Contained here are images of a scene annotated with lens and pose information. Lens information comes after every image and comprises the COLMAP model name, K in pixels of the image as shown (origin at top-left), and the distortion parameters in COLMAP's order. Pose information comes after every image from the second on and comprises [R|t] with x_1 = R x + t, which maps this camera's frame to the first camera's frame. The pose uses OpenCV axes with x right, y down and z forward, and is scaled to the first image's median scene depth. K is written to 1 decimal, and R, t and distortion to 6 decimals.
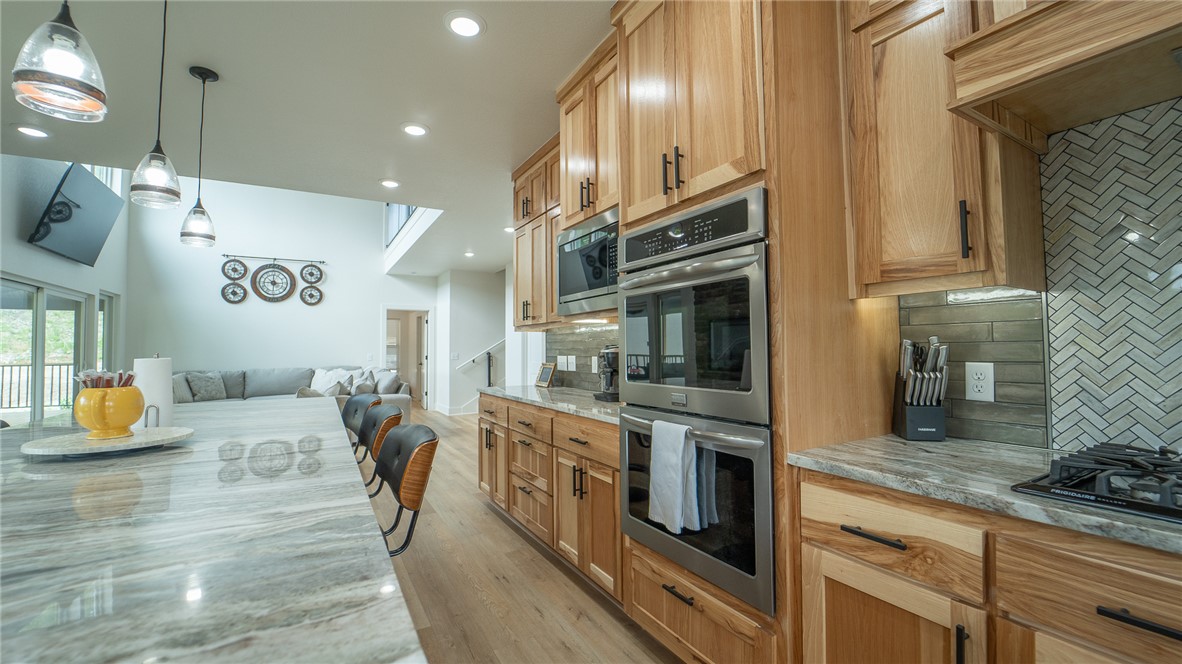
lens RADIAL K [[482.8, 0, 591.0], [0, 482.8, 329.6], [0, 0, 1]] dist [-0.020092, 0.000215]
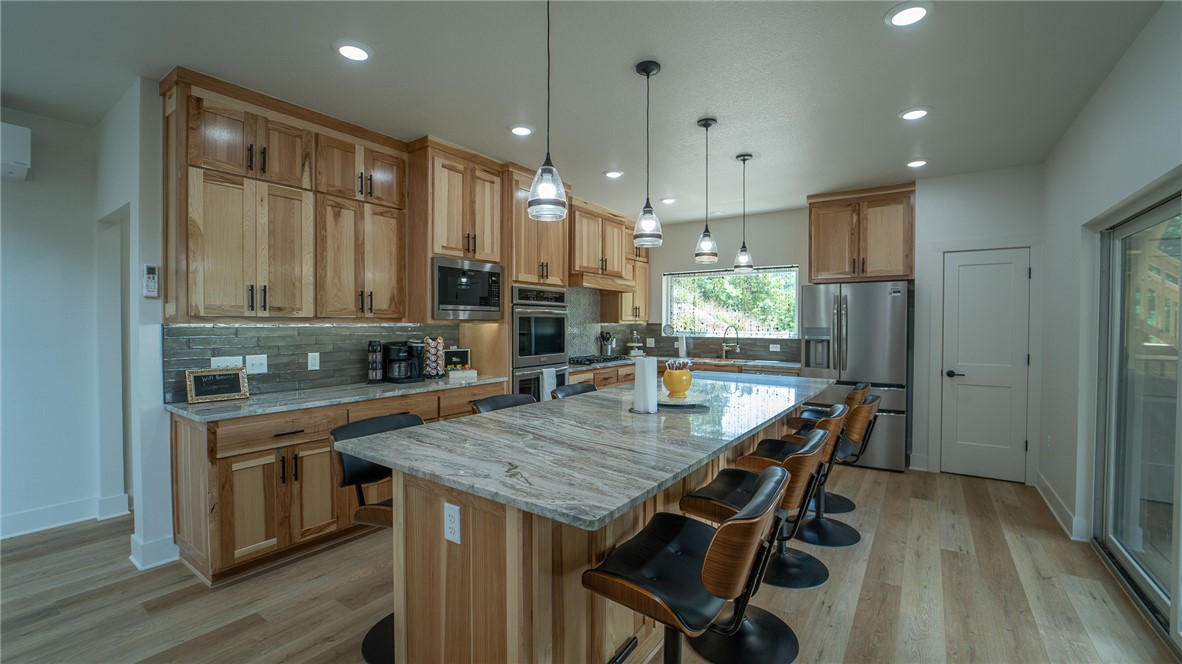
lens RADIAL K [[482.8, 0, 591.0], [0, 482.8, 329.6], [0, 0, 1]] dist [-0.020092, 0.000215]
pose [[-0.413286, -0.003786, 0.910594, -2.678282], [-0.034301, 0.999346, -0.011413, 0.004704], [-0.909955, -0.035951, -0.413145, 2.159947]]
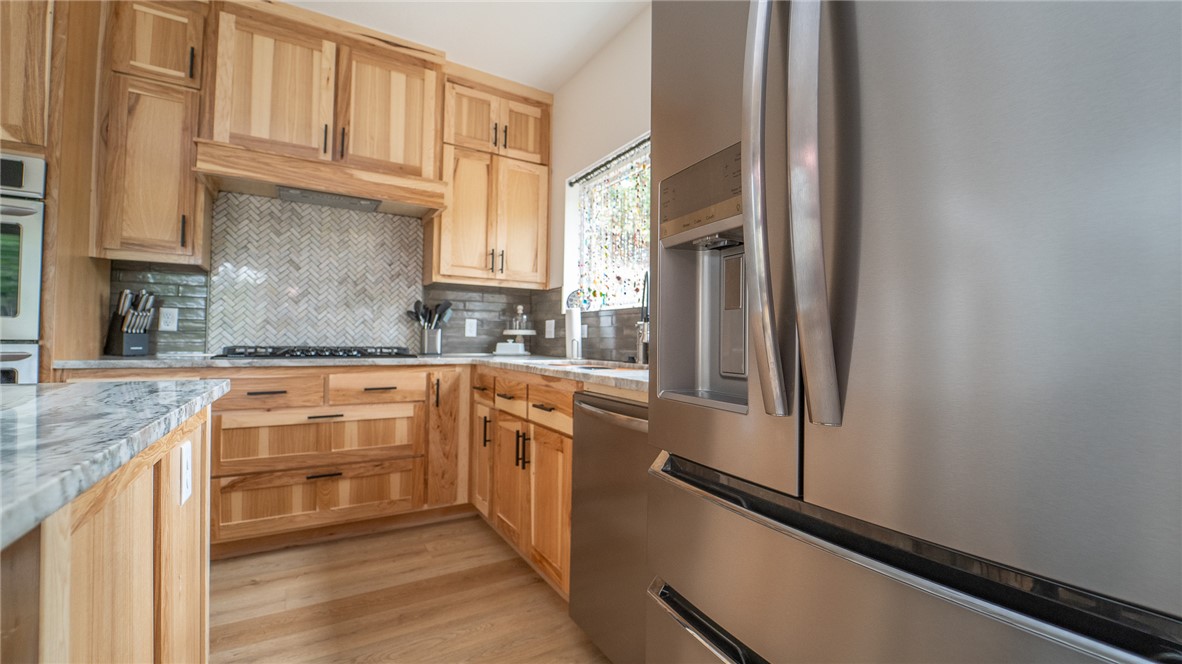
lens RADIAL K [[482.8, 0, 591.0], [0, 482.8, 329.6], [0, 0, 1]] dist [-0.020092, 0.000215]
pose [[-0.009247, 0.029932, 0.999509, -0.903632], [-0.054119, 0.998072, -0.030390, 0.119947], [-0.998492, -0.054373, -0.007609, -0.492580]]
